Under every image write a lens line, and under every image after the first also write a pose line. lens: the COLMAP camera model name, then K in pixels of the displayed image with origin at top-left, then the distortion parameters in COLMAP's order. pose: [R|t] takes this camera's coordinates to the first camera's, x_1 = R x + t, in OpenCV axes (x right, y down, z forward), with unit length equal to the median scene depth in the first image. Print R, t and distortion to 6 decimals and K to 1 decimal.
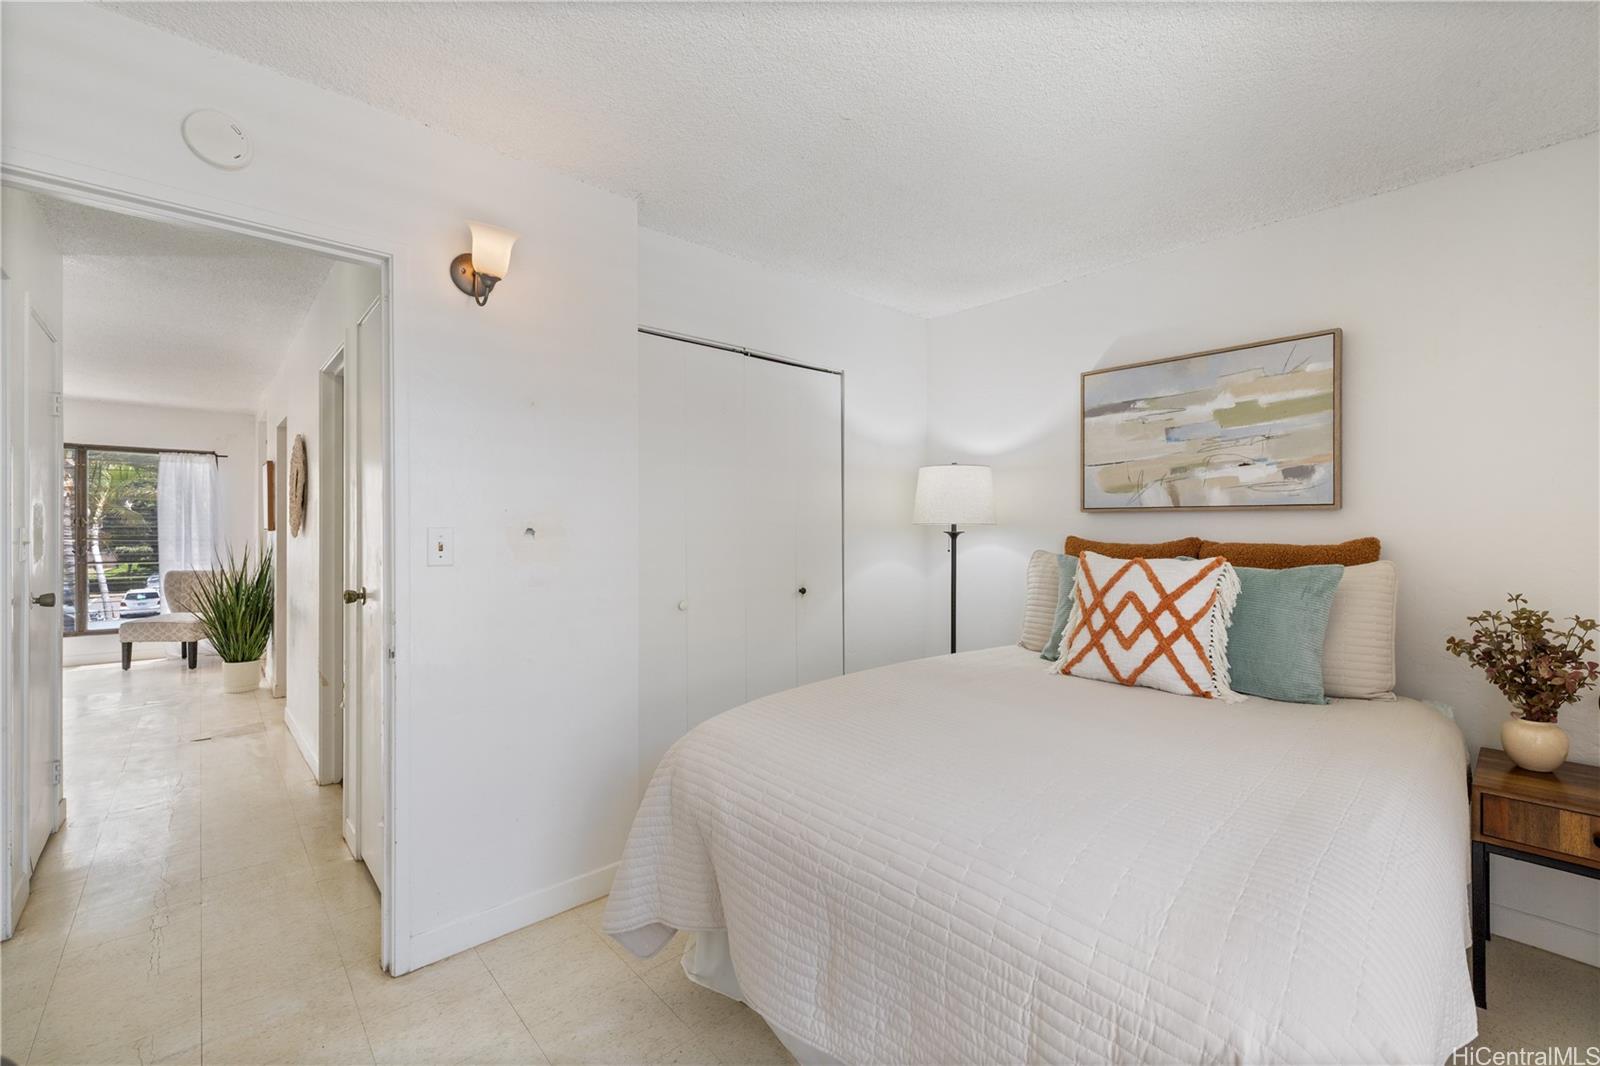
lens RADIAL K [[667.7, 0, 794.6], [0, 667.7, 528.7], [0, 0, 1]] dist [-0.000585, 0.000115]
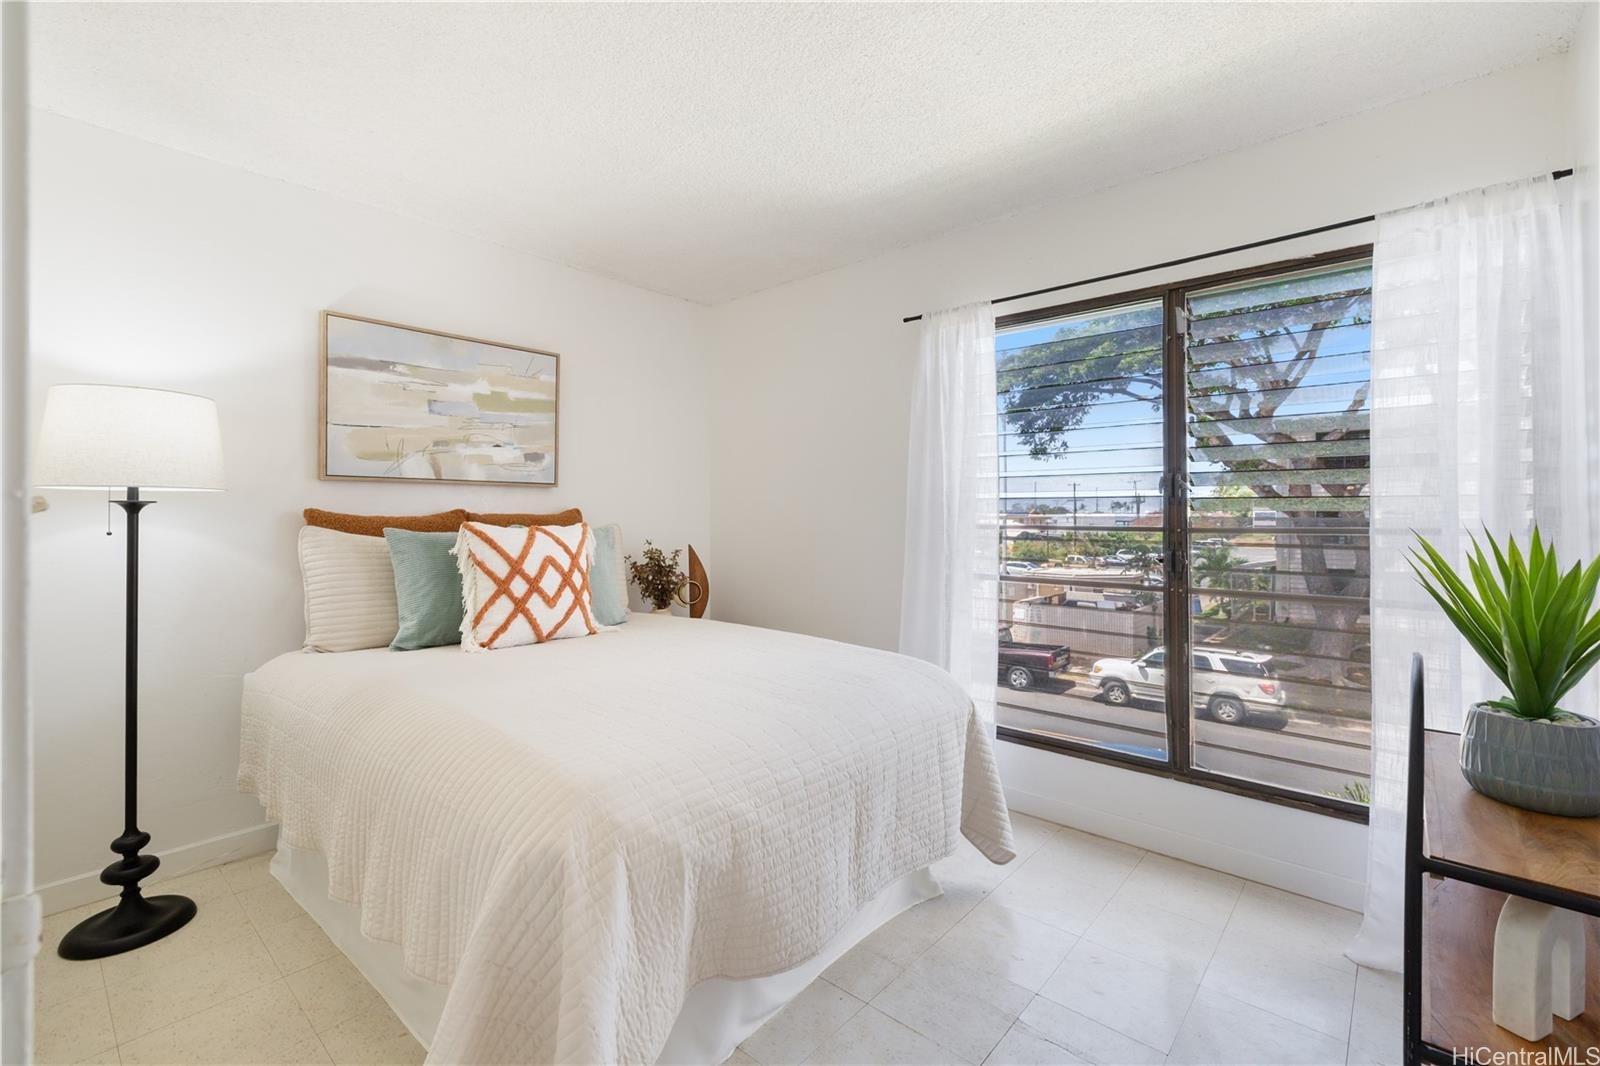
lens RADIAL K [[657.6, 0, 851.5], [0, 657.6, 512.9], [0, 0, 1]] dist [0.000025, 0.000056]
pose [[-0.142511, -0.003299, 0.989788, -0.554537], [0.001095, 0.999993, 0.003491, 0.017255], [-0.989793, 0.001581, -0.142506, 0.564447]]
